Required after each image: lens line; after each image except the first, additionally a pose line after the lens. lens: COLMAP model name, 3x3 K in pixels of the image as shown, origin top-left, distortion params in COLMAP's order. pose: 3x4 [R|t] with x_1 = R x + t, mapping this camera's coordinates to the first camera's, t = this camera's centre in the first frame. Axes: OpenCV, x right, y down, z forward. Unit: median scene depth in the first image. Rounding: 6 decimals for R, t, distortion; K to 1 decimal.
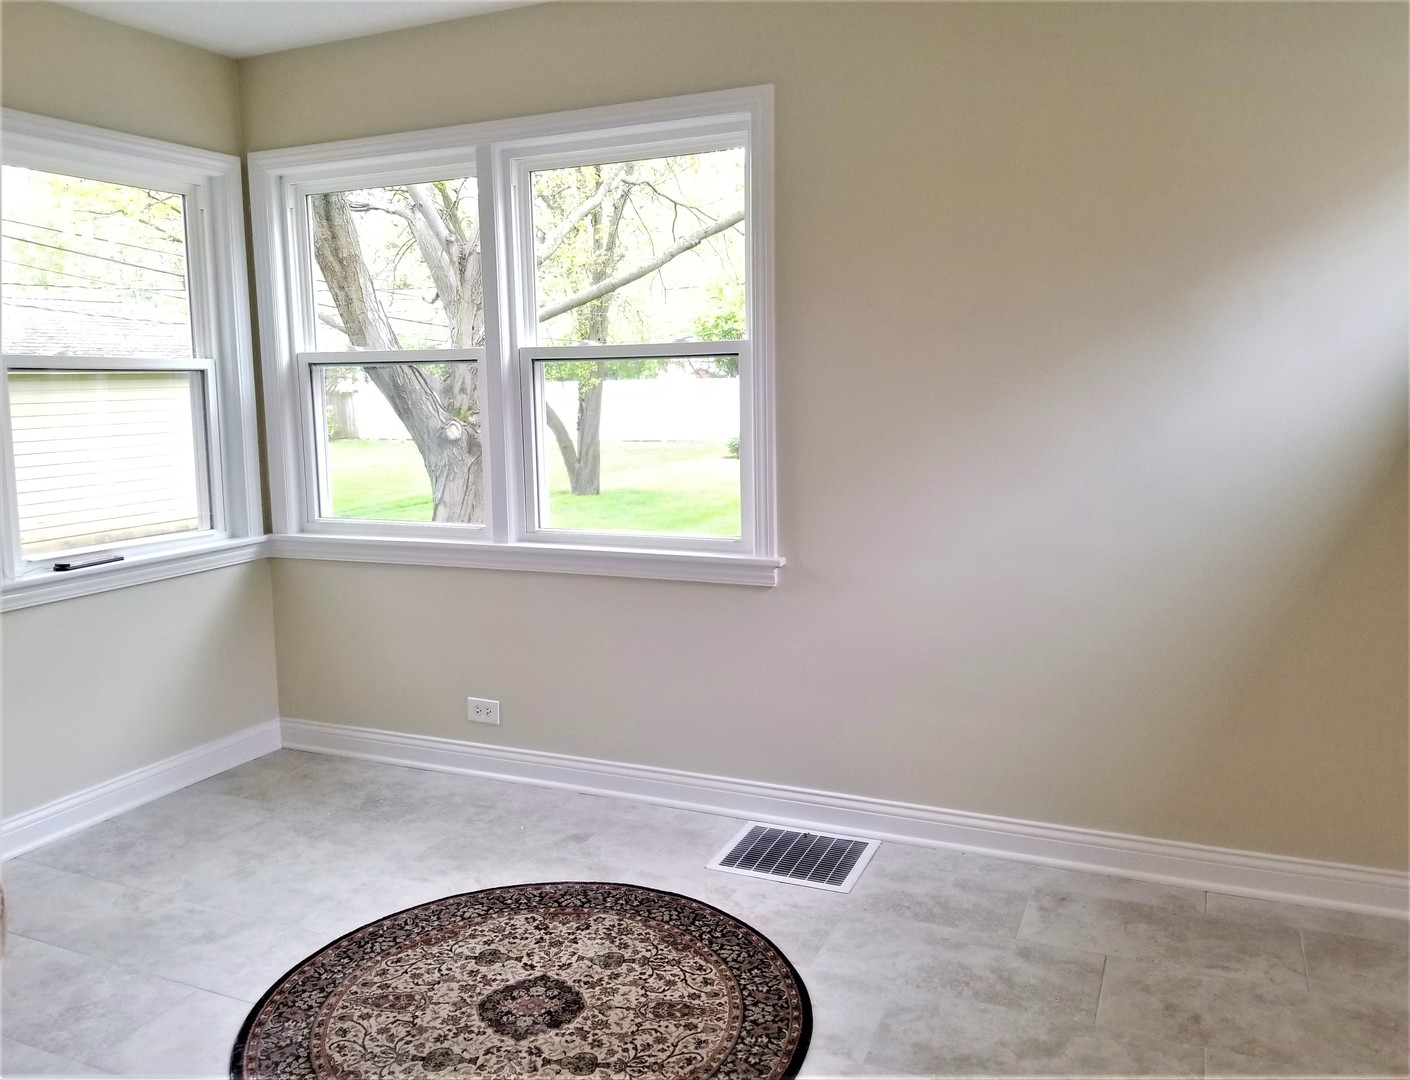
lens RADIAL K [[1130.9, 0, 705.0], [0, 1130.9, 540.0], [0, 0, 1]] dist [0.000729, -0.000878]
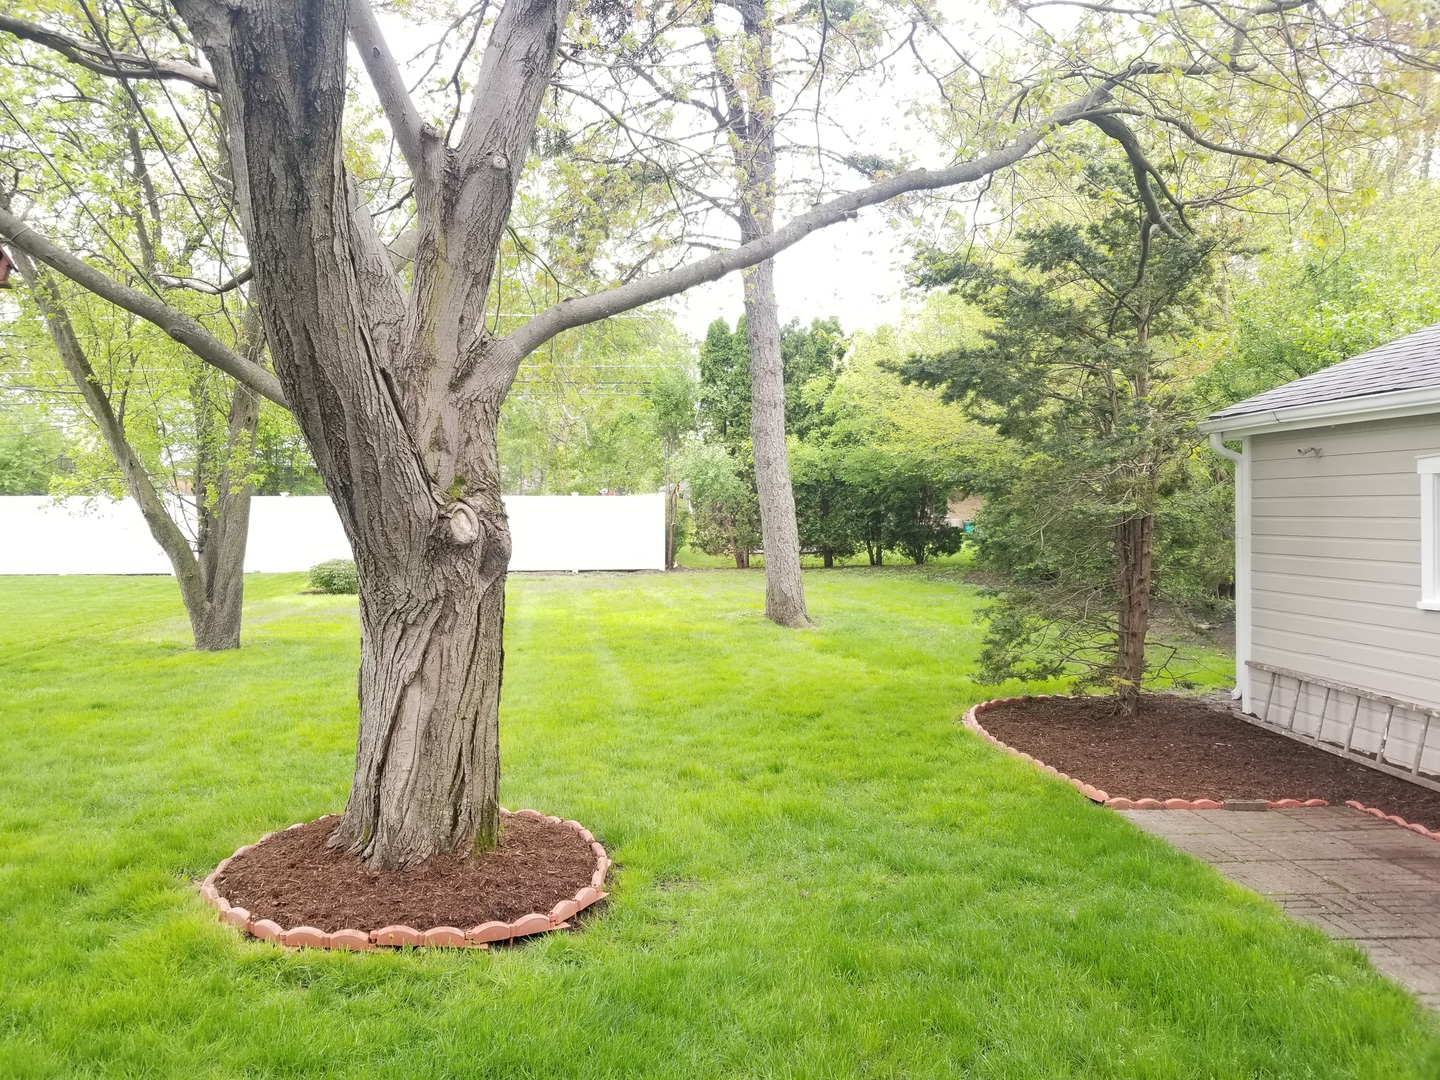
lens RADIAL K [[1111.3, 0, 713.6], [0, 1111.3, 520.7], [0, 0, 1]] dist [0.006053, 0.000141]
pose [[0.869351, 0.003110, 0.494185, -0.353023], [0.064130, 0.990815, -0.119051, -0.036489], [-0.490016, 0.135189, 0.861167, 0.547576]]
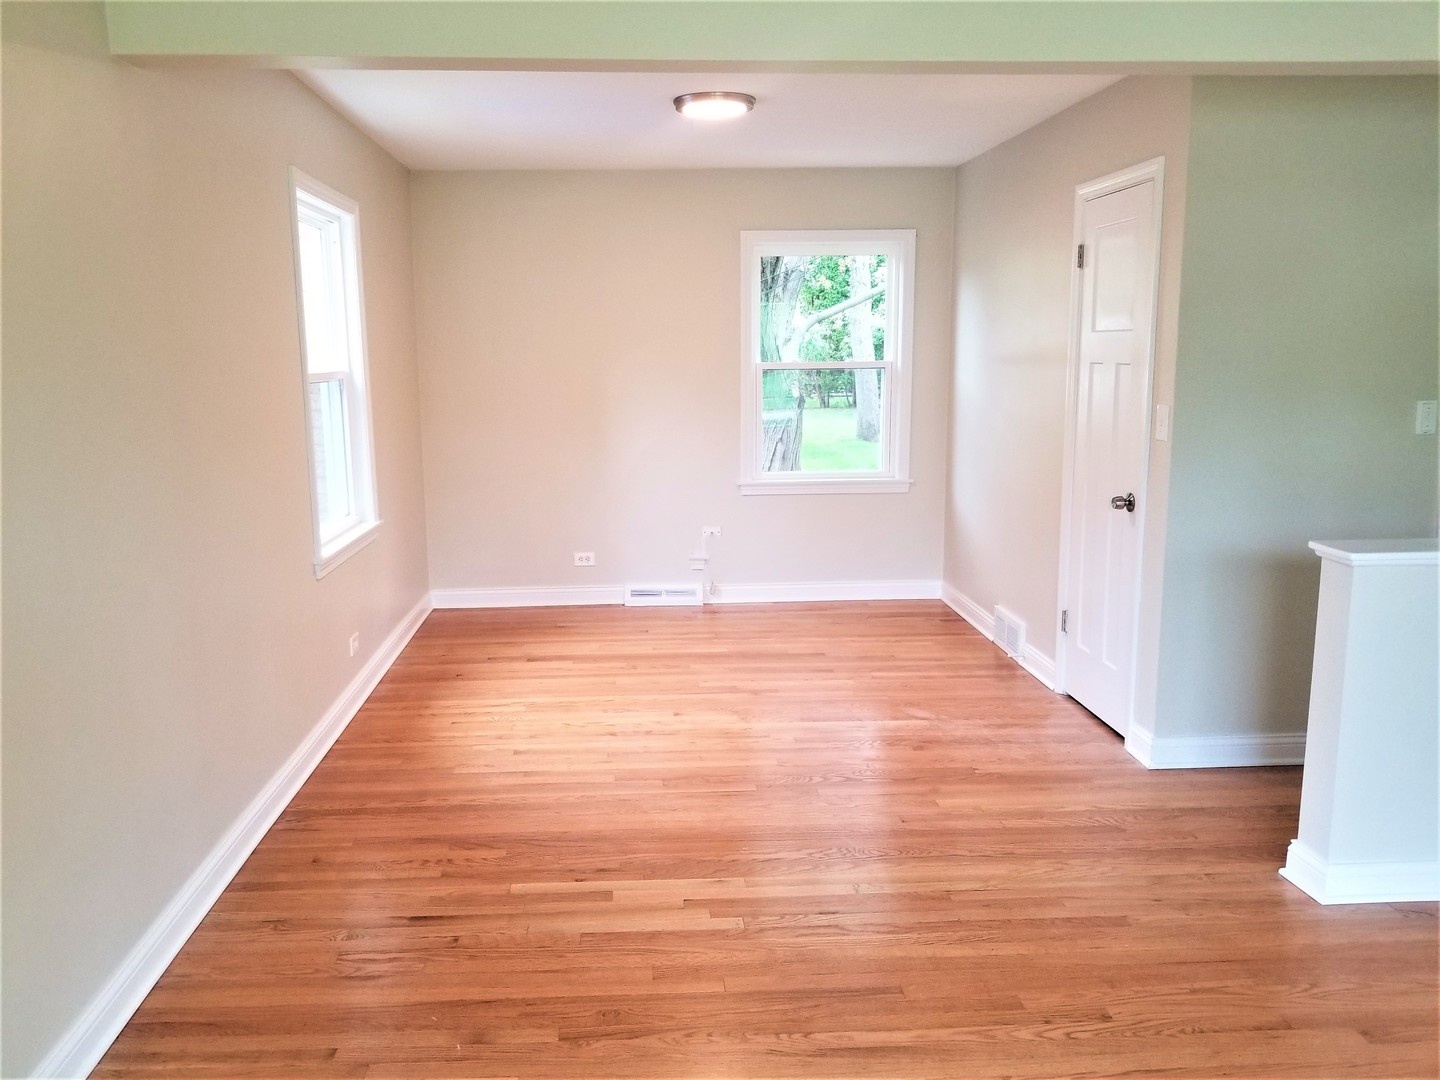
lens RADIAL K [[1153.8, 0, 720.0], [0, 1153.8, 540.0], [0, 0, 1]] dist [0.057739, -0.000800]
pose [[0.883239, -0.067545, 0.464032, -1.009839], [0.058069, 0.997709, 0.034699, 0.038248], [-0.465313, -0.003701, 0.885138, -0.291632]]
